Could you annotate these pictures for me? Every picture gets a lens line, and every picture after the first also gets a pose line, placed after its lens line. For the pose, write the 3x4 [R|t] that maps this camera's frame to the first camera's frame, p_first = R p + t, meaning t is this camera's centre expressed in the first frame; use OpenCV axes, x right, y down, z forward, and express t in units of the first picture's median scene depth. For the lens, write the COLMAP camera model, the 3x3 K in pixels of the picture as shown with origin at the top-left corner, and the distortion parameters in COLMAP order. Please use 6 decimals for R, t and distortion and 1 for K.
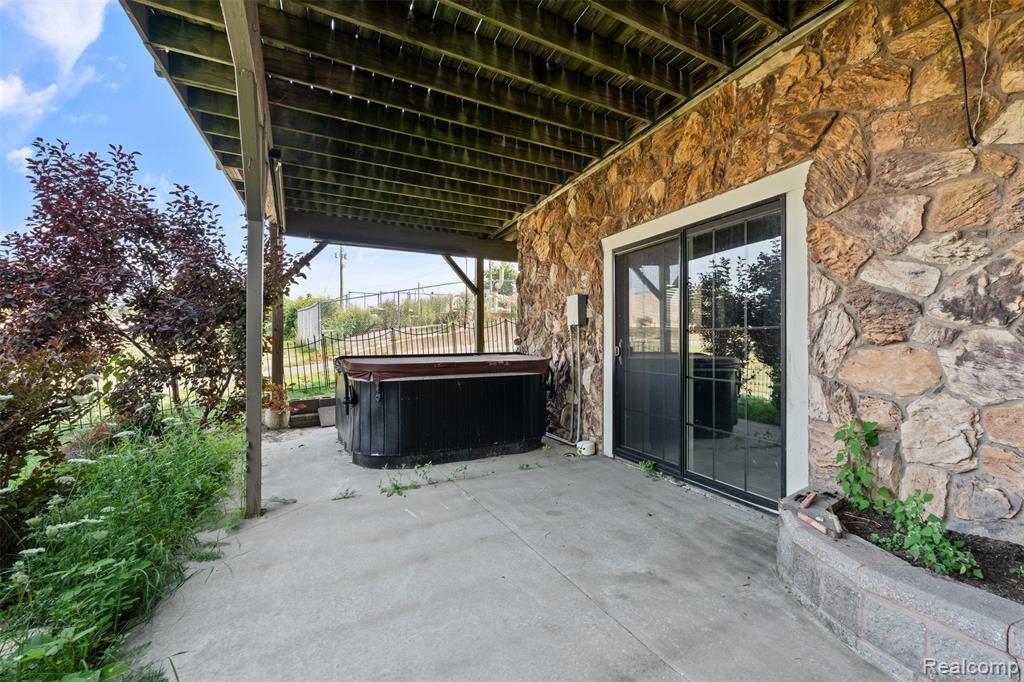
lens RADIAL K [[467.3, 0, 512.7], [0, 467.3, 339.1], [0, 0, 1]] dist [0.003251, -0.000166]
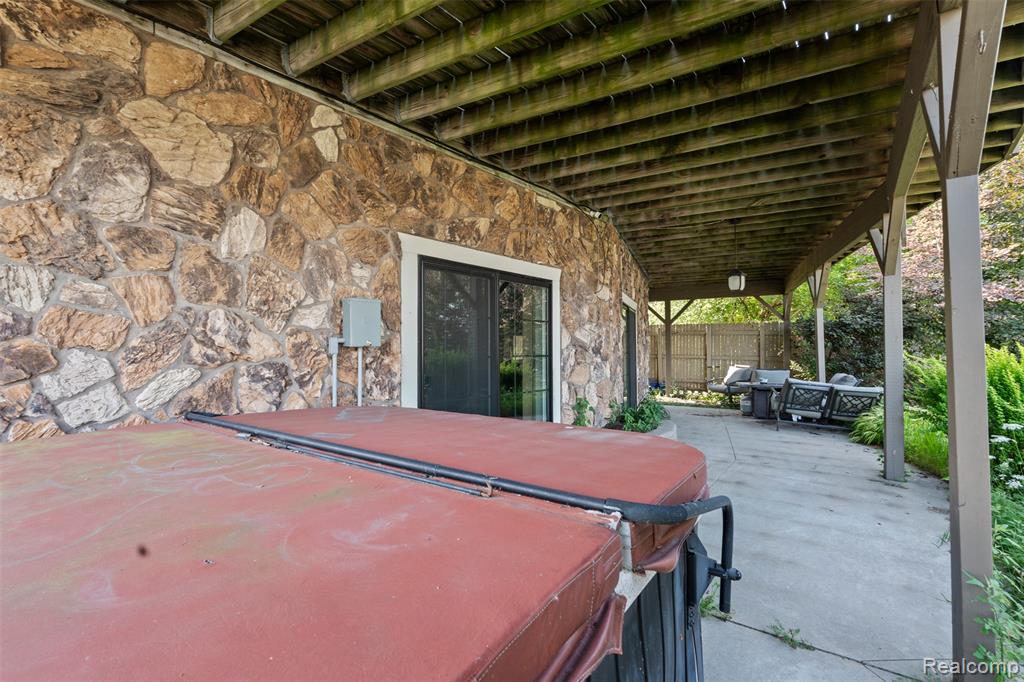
lens RADIAL K [[467.3, 0, 516.8], [0, 467.3, 340.5], [0, 0, 1]] dist [0.003251, -0.000166]
pose [[-0.488578, 0.024921, 0.872165, -0.692060], [0.003695, 0.999642, -0.026494, -0.029318], [-0.872513, -0.009722, -0.488495, 1.539230]]
